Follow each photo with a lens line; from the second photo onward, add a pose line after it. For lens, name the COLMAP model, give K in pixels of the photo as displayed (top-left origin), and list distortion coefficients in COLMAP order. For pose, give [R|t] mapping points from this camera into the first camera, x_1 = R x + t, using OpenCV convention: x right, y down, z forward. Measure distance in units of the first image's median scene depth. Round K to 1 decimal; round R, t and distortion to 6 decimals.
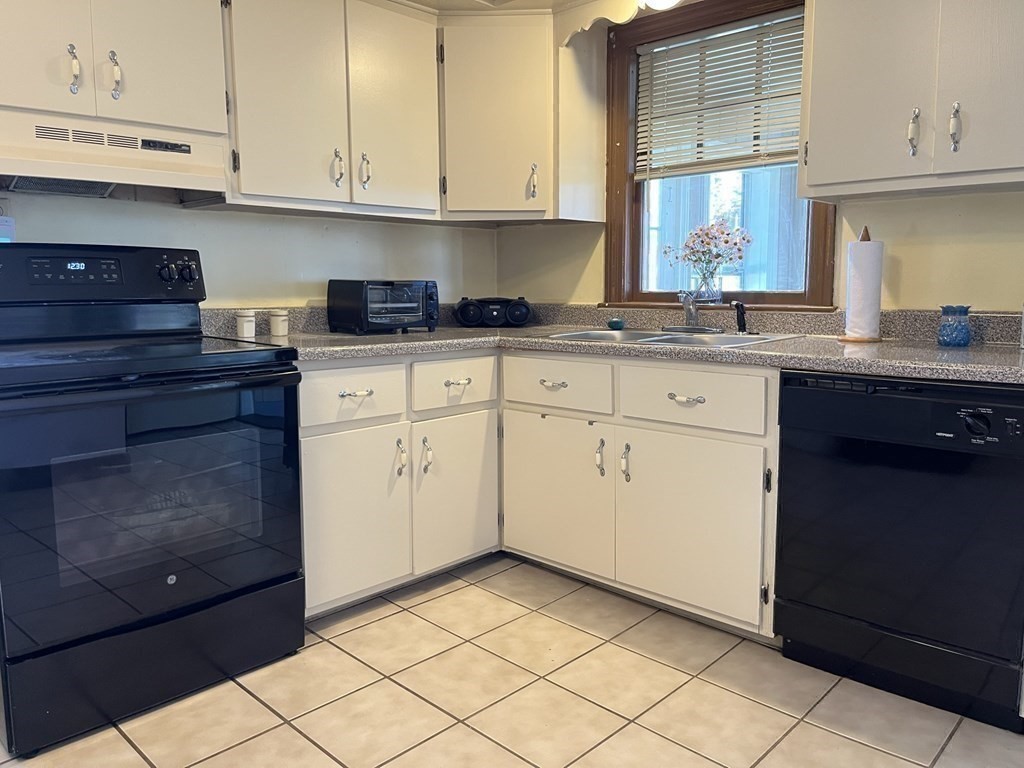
lens RADIAL K [[757.0, 0, 512.0], [0, 757.0, 384.0], [0, 0, 1]] dist [-0.000723, -0.012647]
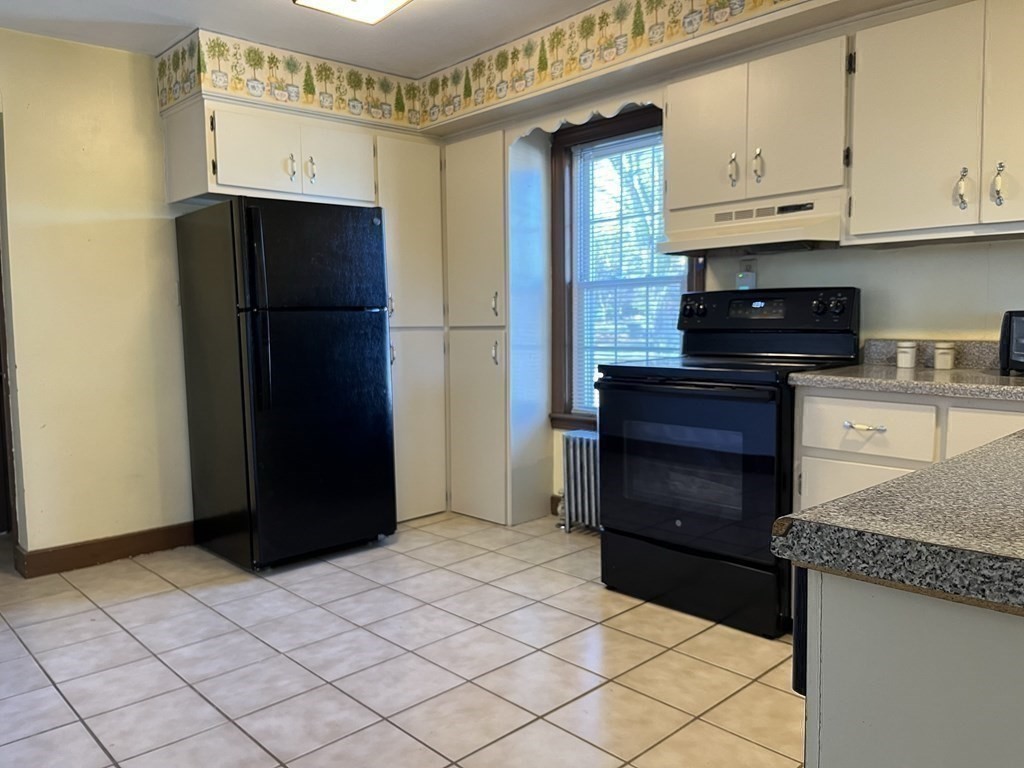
lens RADIAL K [[771.7, 0, 512.0], [0, 771.7, 384.0], [0, 0, 1]] dist [-0.005513, -0.003782]
pose [[-0.048680, 0.086395, -0.995071, 0.906932], [-0.119301, 0.988617, 0.091671, -0.089782], [0.991664, 0.123176, -0.037818, 0.644113]]
